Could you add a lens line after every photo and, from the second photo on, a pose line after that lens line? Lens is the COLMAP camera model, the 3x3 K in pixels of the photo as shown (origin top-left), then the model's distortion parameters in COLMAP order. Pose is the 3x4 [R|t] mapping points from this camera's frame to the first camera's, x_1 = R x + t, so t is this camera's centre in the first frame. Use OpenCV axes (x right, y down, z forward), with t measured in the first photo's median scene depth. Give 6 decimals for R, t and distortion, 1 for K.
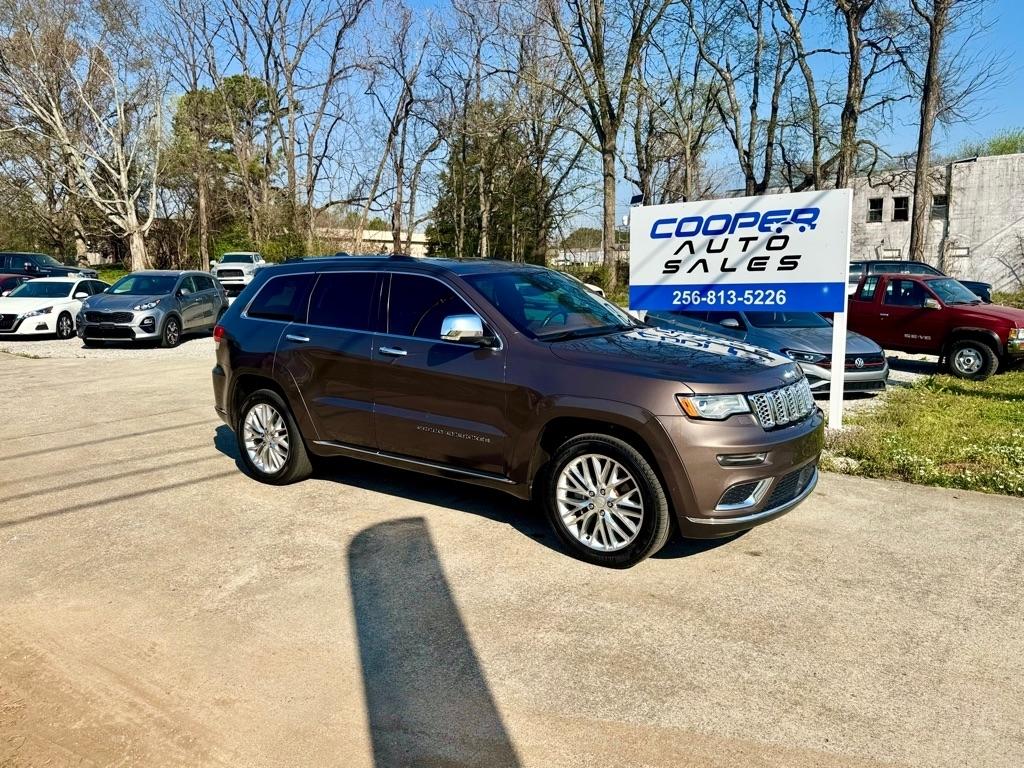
lens RADIAL K [[735.3, 0, 506.0], [0, 735.3, 382.8], [0, 0, 1]] dist [0.075150, -0.107937]
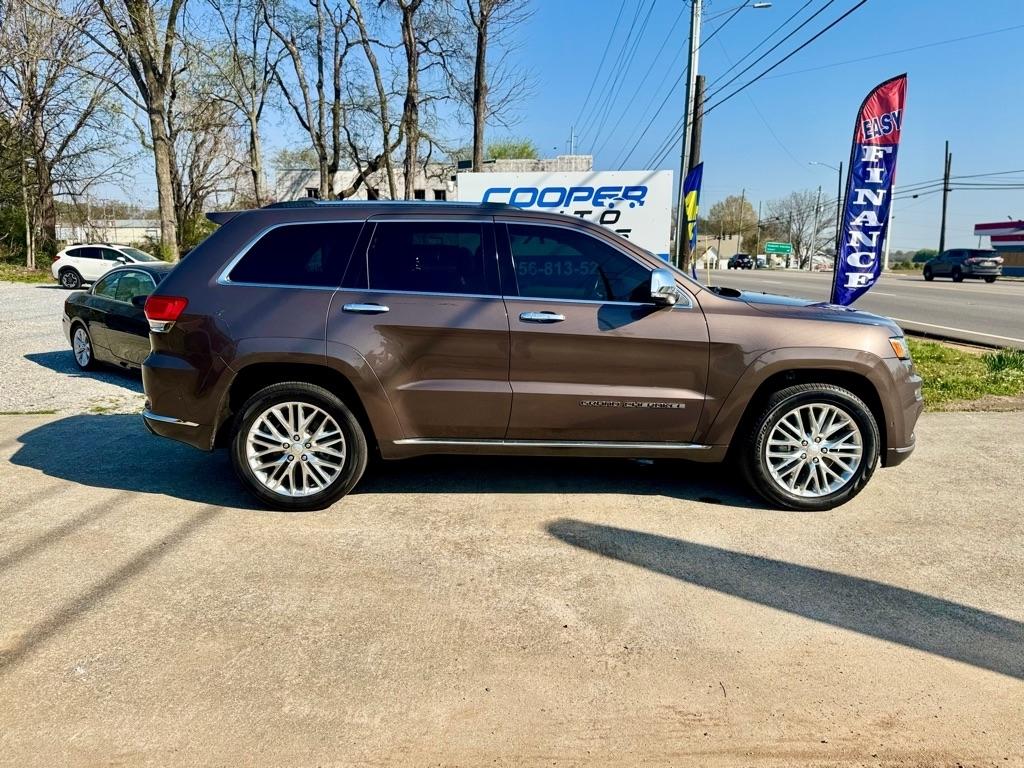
lens RADIAL K [[743.6, 0, 510.4], [0, 743.6, 388.3], [0, 0, 1]] dist [0.096178, -0.160985]
pose [[0.800619, -0.088817, 0.592554, -0.410943], [0.074173, 0.996037, 0.049076, -0.003554], [-0.594565, 0.004660, 0.804034, 0.201931]]
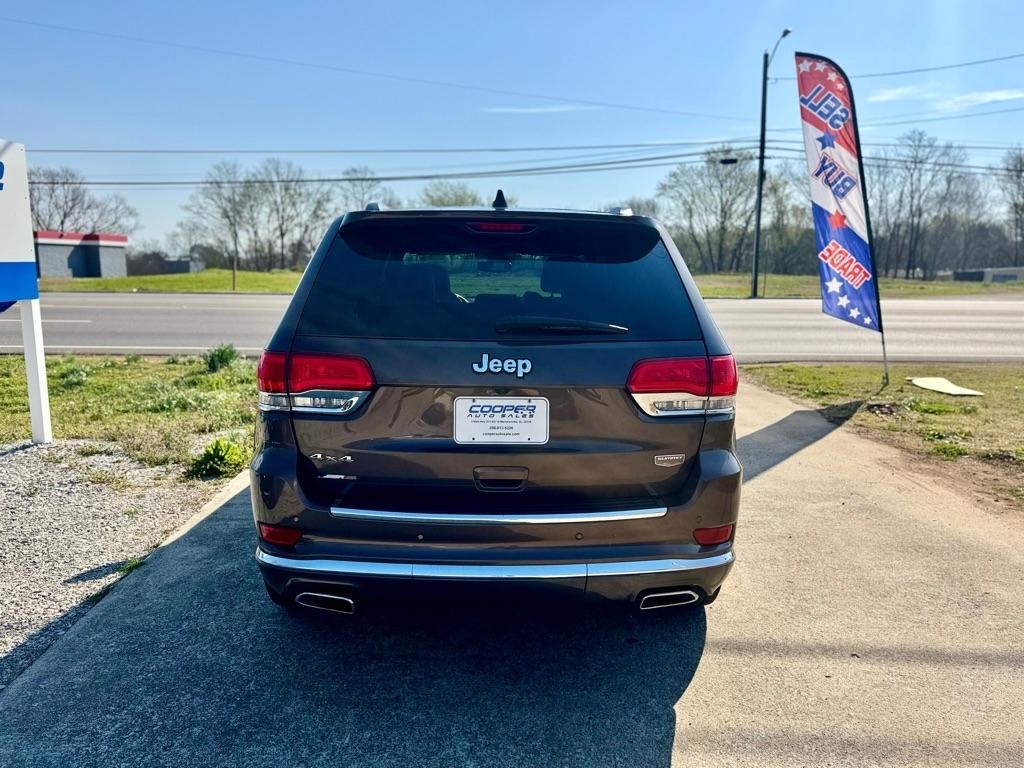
lens RADIAL K [[773.5, 0, 500.6], [0, 773.5, 360.0], [0, 0, 1]] dist [0.022233, -0.027211]
pose [[-0.598938, -0.089991, 0.795723, -0.487628], [0.115647, 0.973529, 0.197147, -0.121532], [-0.792401, 0.210102, -0.572676, 1.007007]]
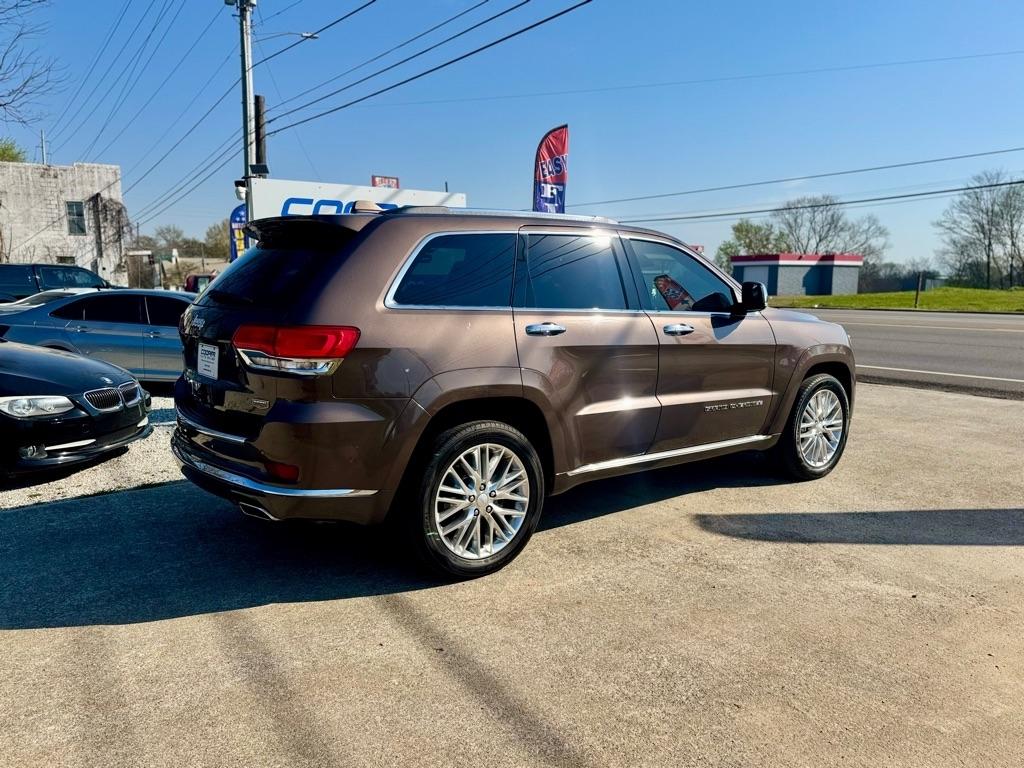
lens RADIAL K [[743.7, 0, 521.3], [0, 743.7, 386.9], [0, 0, 1]] dist [0.073899, -0.104043]
pose [[0.277348, -0.121762, 0.953023, -0.619007], [0.137130, 0.986798, 0.086170, -0.045369], [-0.950933, 0.106789, 0.290384, 0.551736]]
